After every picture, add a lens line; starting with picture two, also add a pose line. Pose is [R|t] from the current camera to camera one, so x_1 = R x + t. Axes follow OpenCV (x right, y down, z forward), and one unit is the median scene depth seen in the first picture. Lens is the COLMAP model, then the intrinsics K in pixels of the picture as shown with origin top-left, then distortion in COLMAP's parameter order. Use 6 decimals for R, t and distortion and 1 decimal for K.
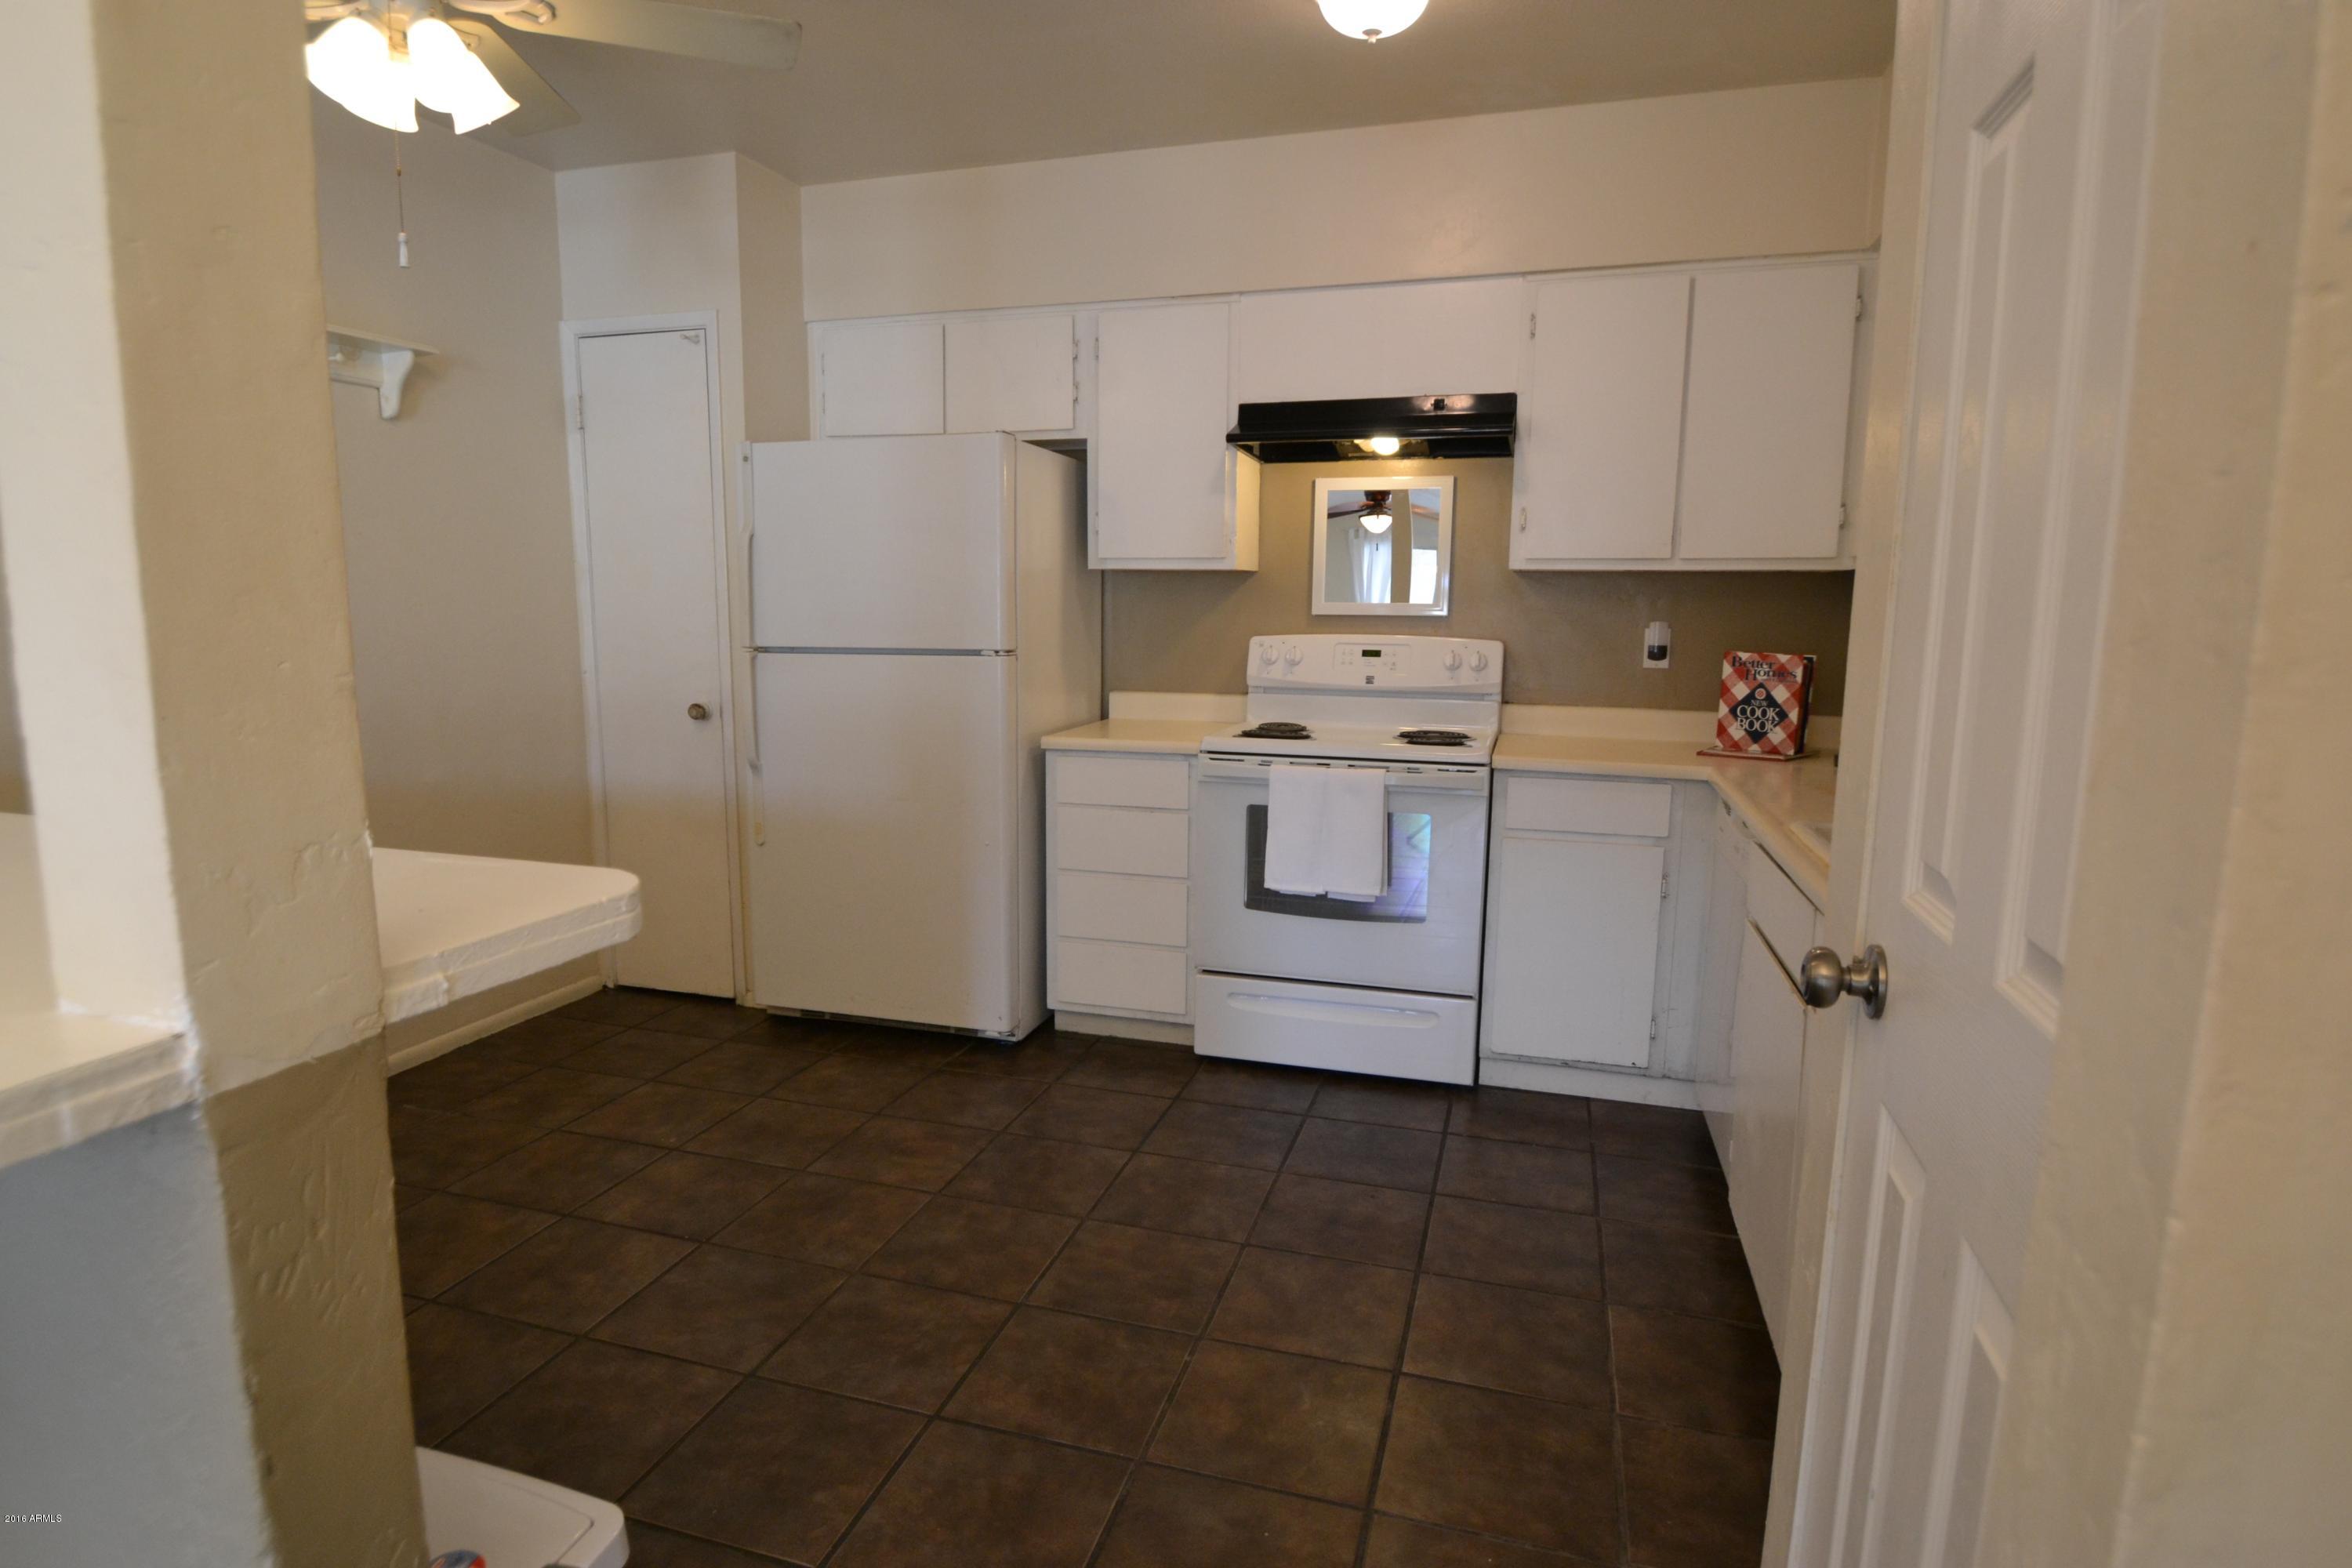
lens RADIAL K [[1264.3, 0, 1143.8], [0, 1264.3, 794.2], [0, 0, 1]] dist [-0.016751, -0.002494]
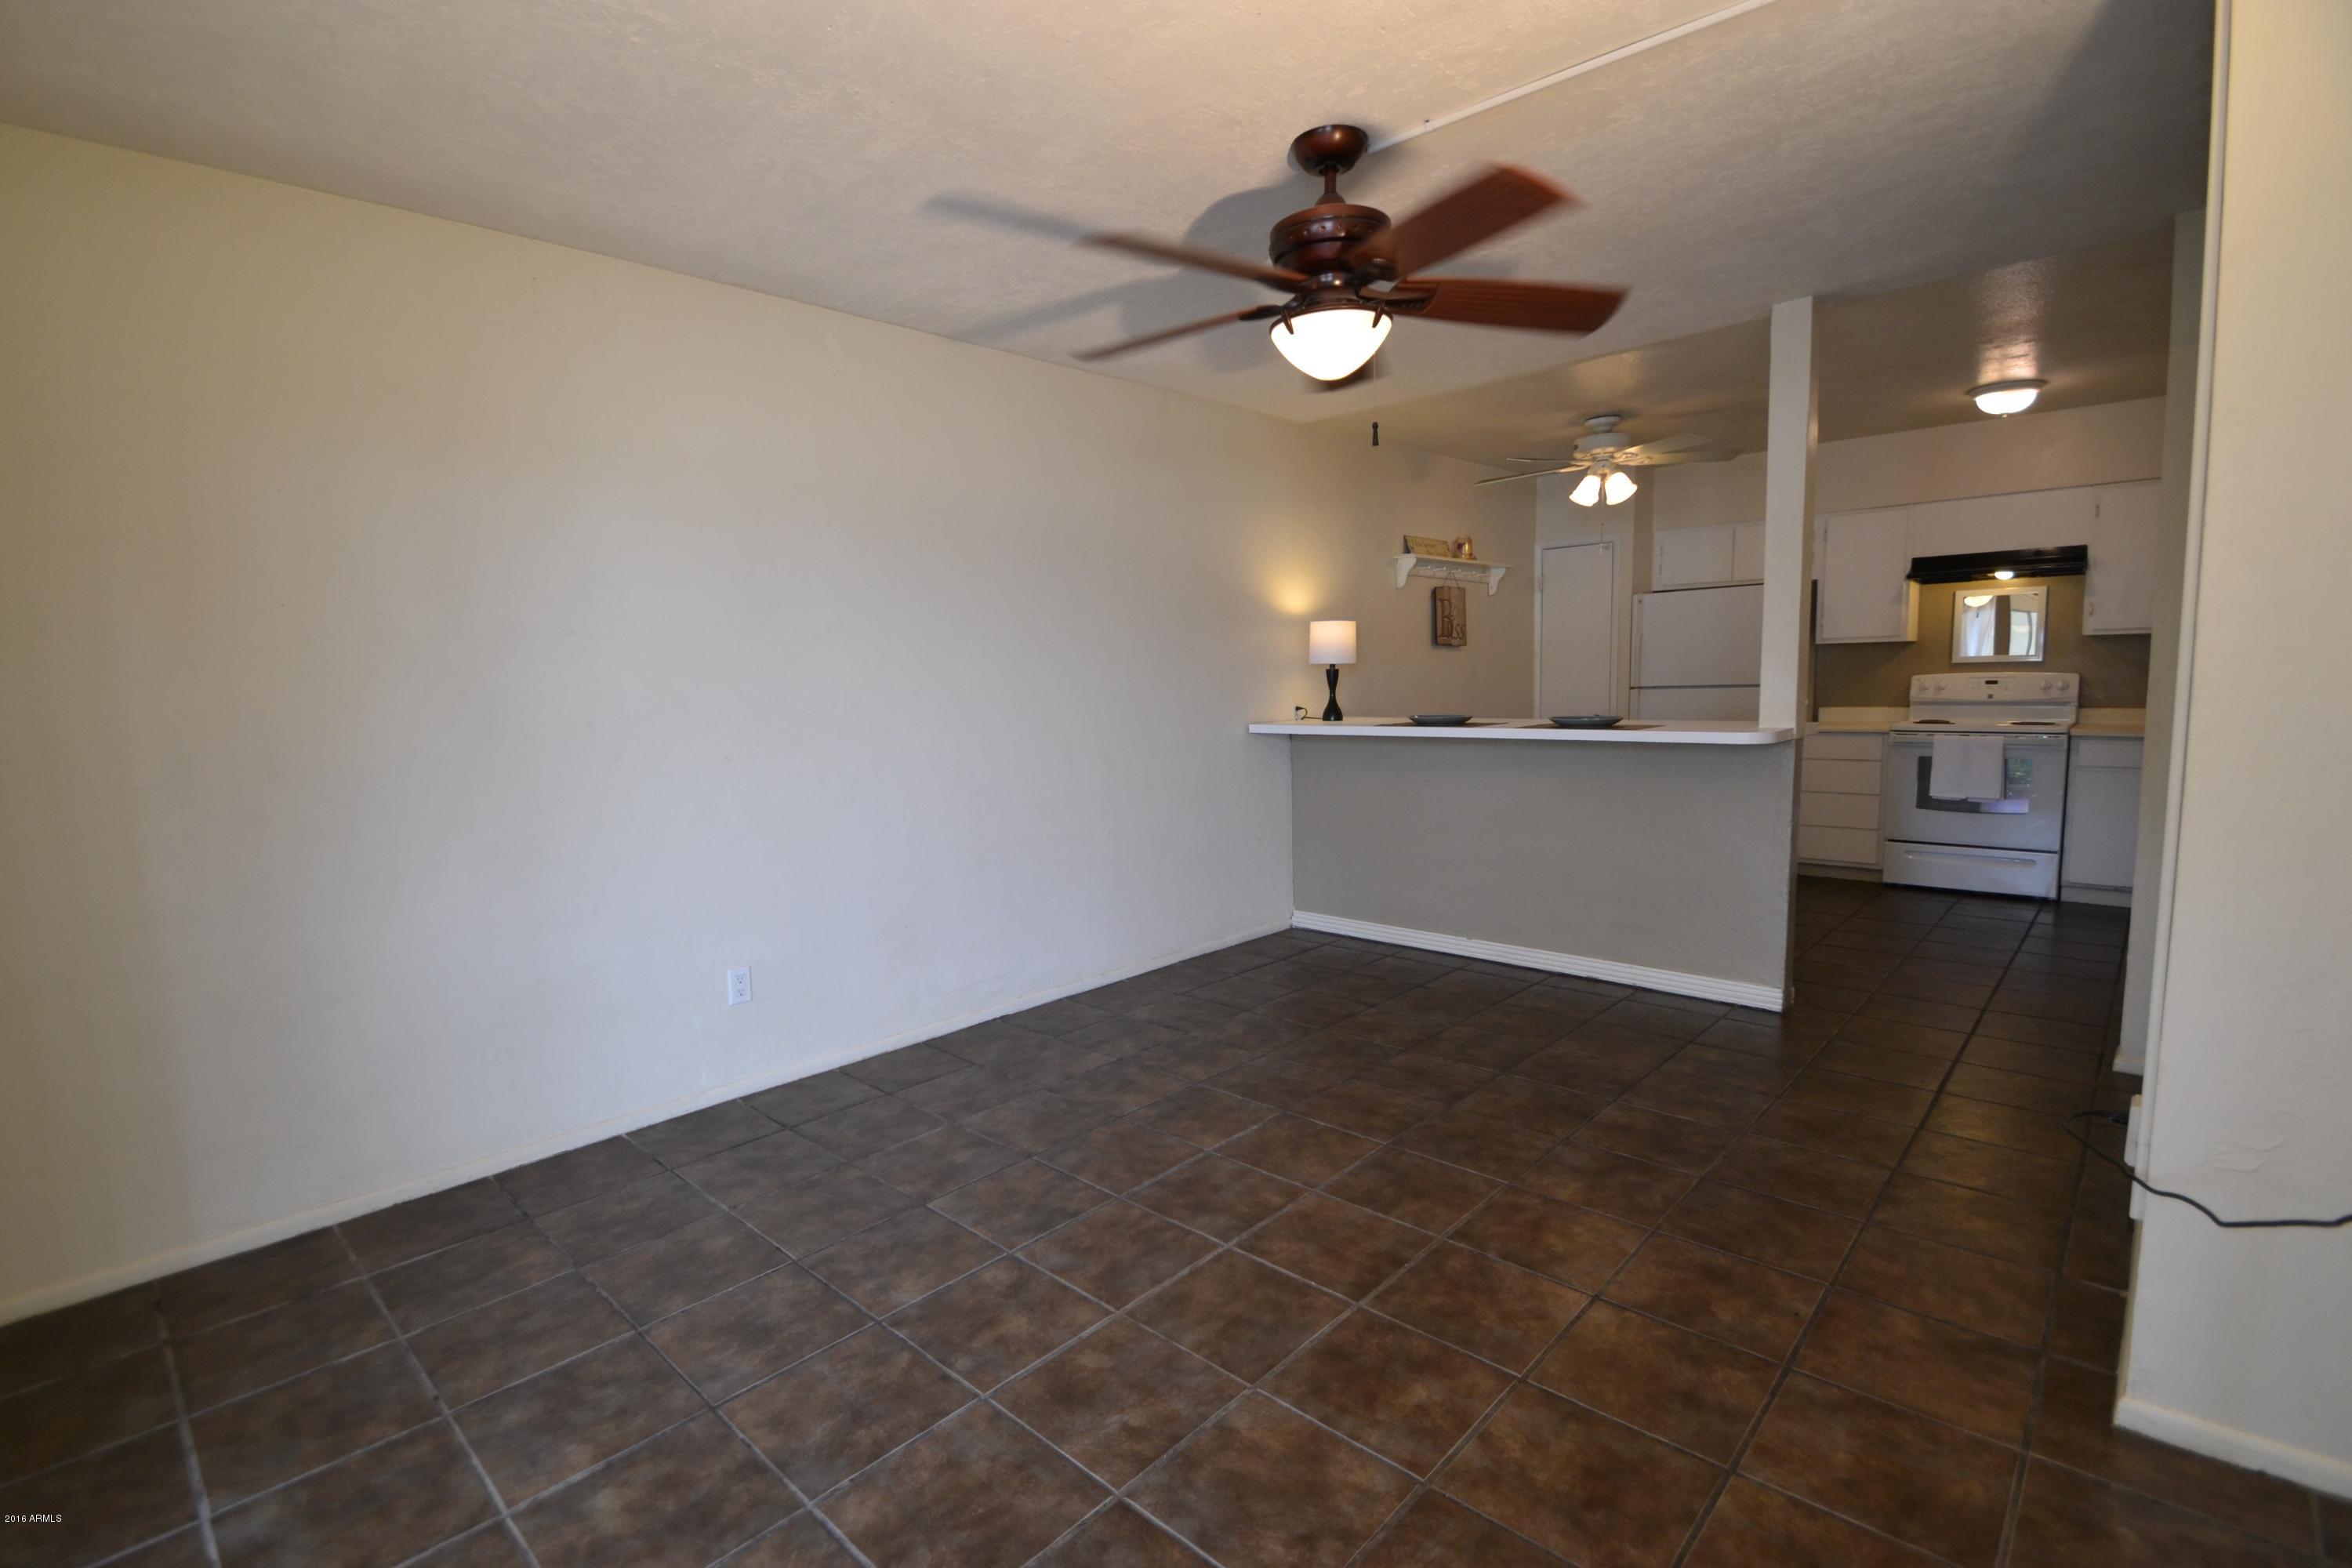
lens RADIAL K [[1065.2, 0, 1133.1], [0, 1065.2, 793.6], [0, 0, 1]] dist [0.001407, -0.013376]
pose [[0.890067, 0.018041, -0.455473, -0.262536], [-0.035168, 0.998956, -0.029157, 0.161755], [0.454472, 0.041970, 0.889772, -1.088571]]
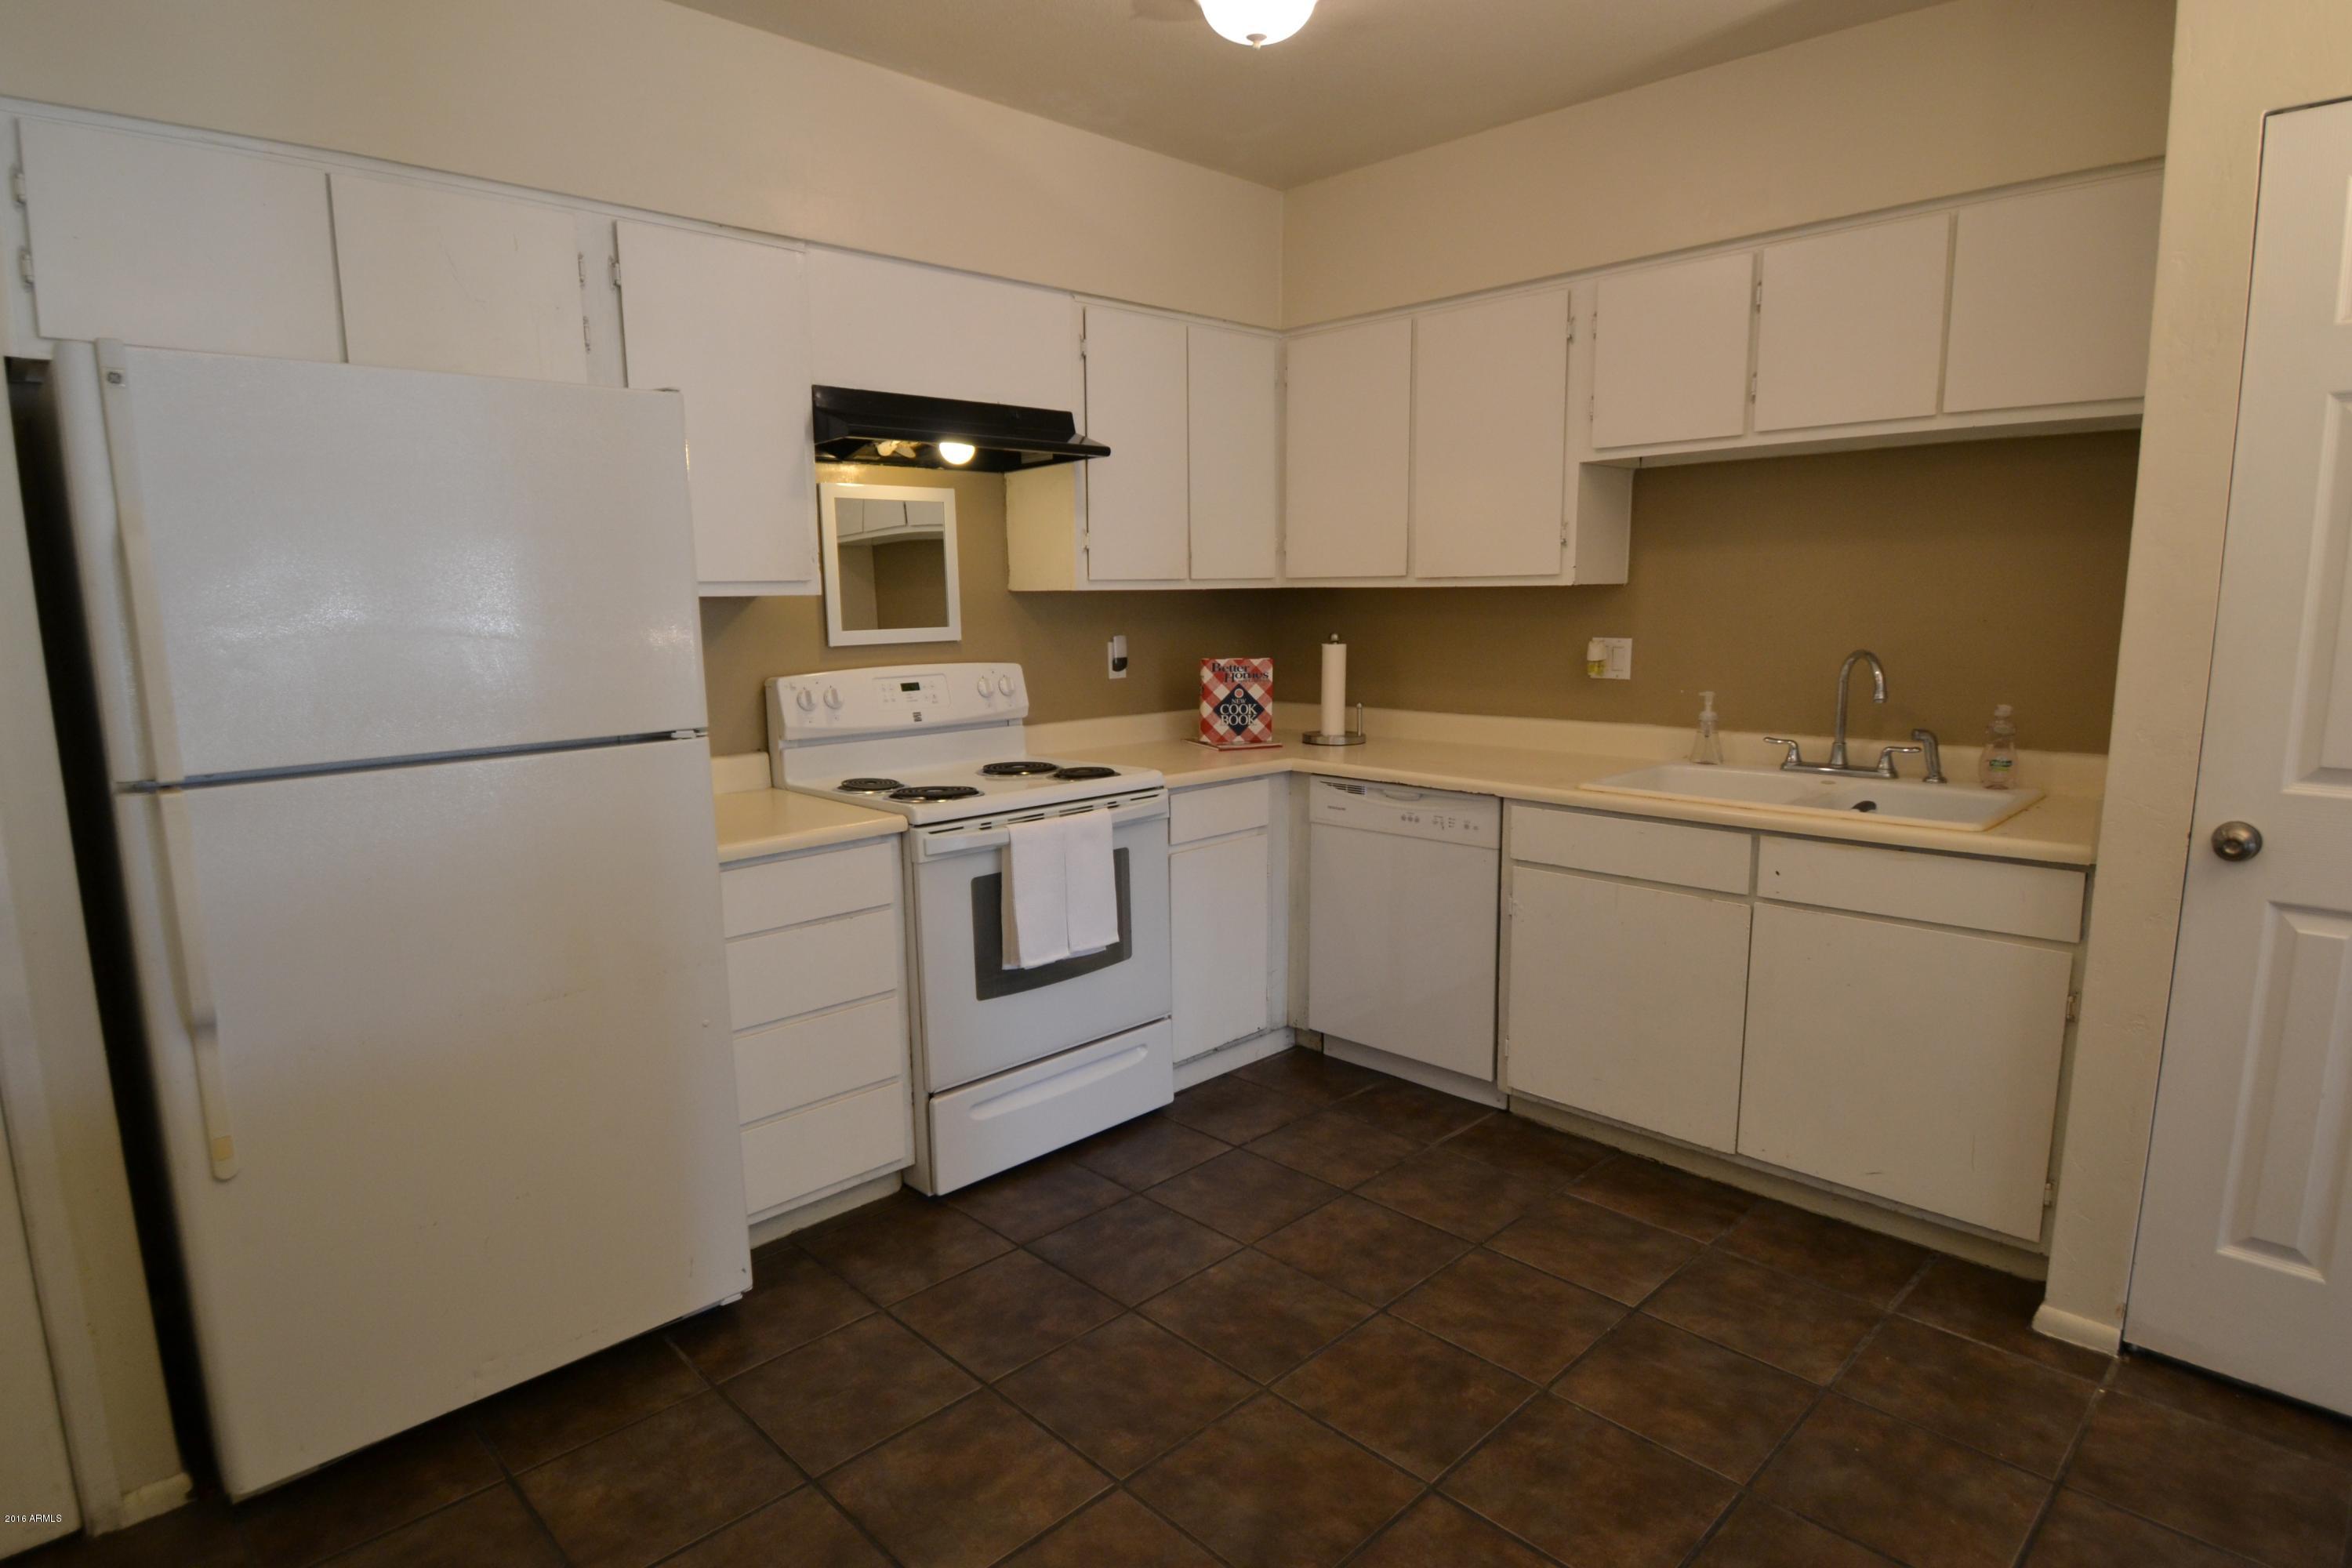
lens RADIAL K [[1258.7, 0, 1141.6], [0, 1258.7, 792.1], [0, 0, 1]] dist [-0.007992, -0.015403]
pose [[0.484670, -0.153065, 0.861201, -0.567652], [0.149466, 0.984582, 0.090876, -0.106009], [-0.861832, 0.084675, 0.500075, 0.480746]]
